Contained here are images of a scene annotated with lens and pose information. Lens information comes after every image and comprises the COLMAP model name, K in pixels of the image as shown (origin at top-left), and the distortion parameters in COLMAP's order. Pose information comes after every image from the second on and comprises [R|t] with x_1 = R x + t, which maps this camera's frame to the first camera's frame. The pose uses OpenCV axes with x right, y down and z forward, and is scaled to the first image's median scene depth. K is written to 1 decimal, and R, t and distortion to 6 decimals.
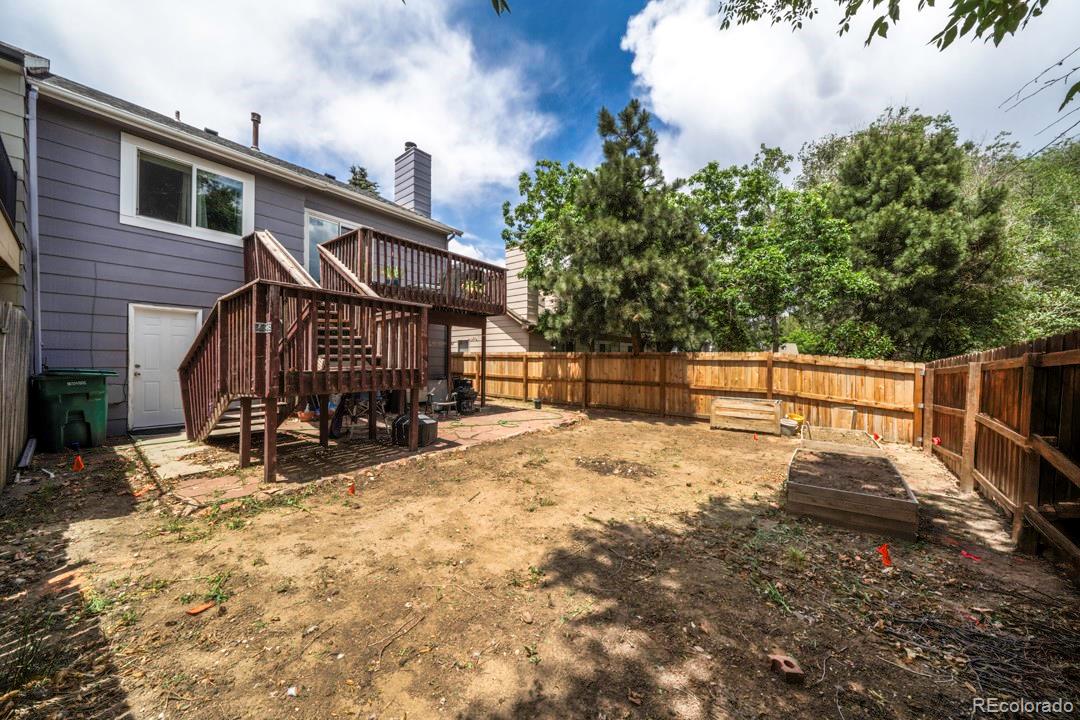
lens RADIAL K [[366.7, 0, 537.9], [0, 366.7, 364.7], [0, 0, 1]] dist [0.000320, -0.000530]
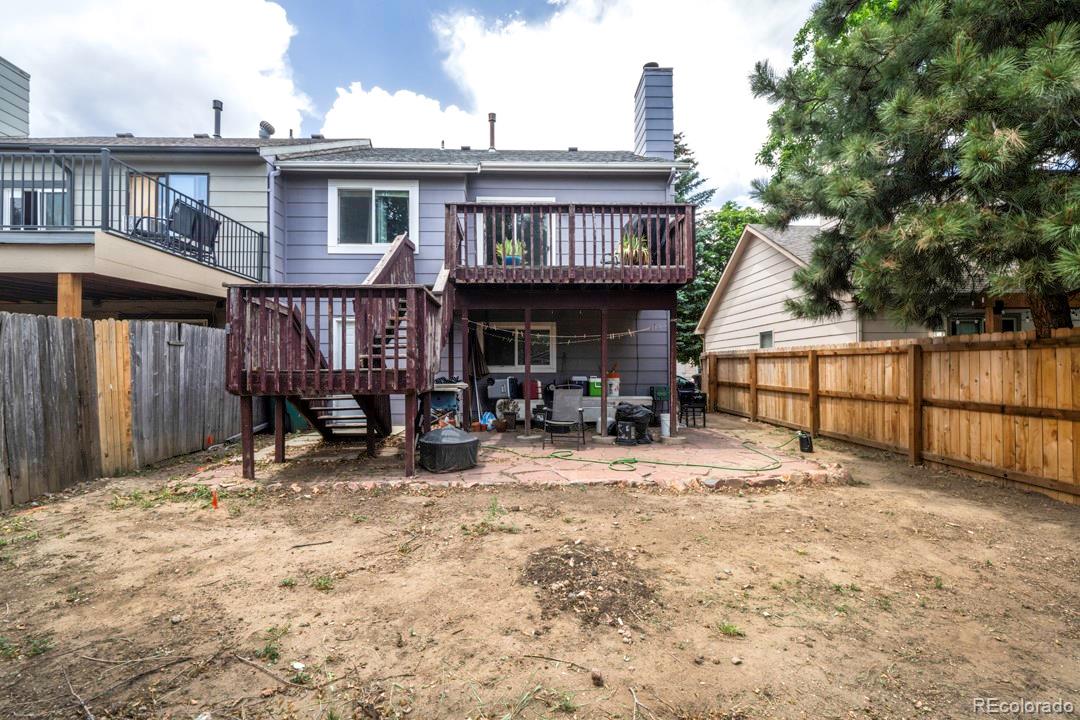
lens RADIAL K [[494.1, 0, 536.6], [0, 494.1, 362.1], [0, 0, 1]] dist [0.002364, -0.000912]
pose [[0.640058, -0.018007, -0.768116, 0.403914], [-0.000248, 0.999720, -0.023643, 0.012628], [0.768327, 0.015323, 0.639874, 0.337837]]
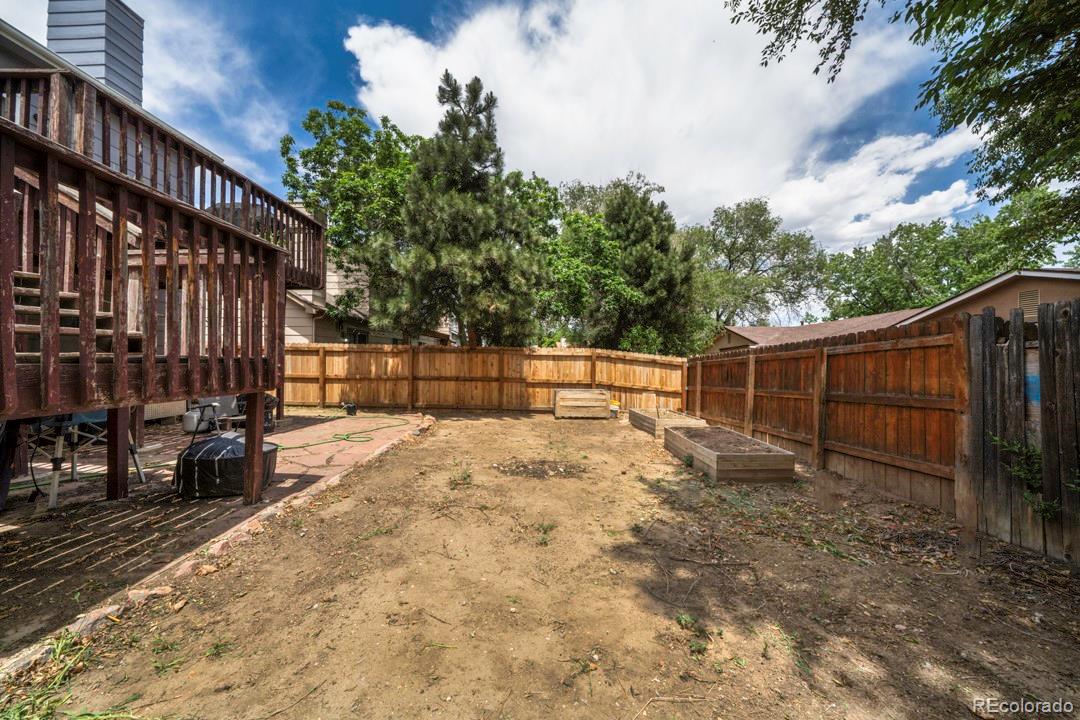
lens RADIAL K [[366.7, 0, 537.0], [0, 366.7, 363.7], [0, 0, 1]] dist [0.000320, -0.000530]
pose [[0.800033, -0.002150, 0.599952, -0.206897], [0.002676, 0.999996, 0.000015, 0.013891], [-0.599950, 0.001594, 0.800036, 0.178858]]
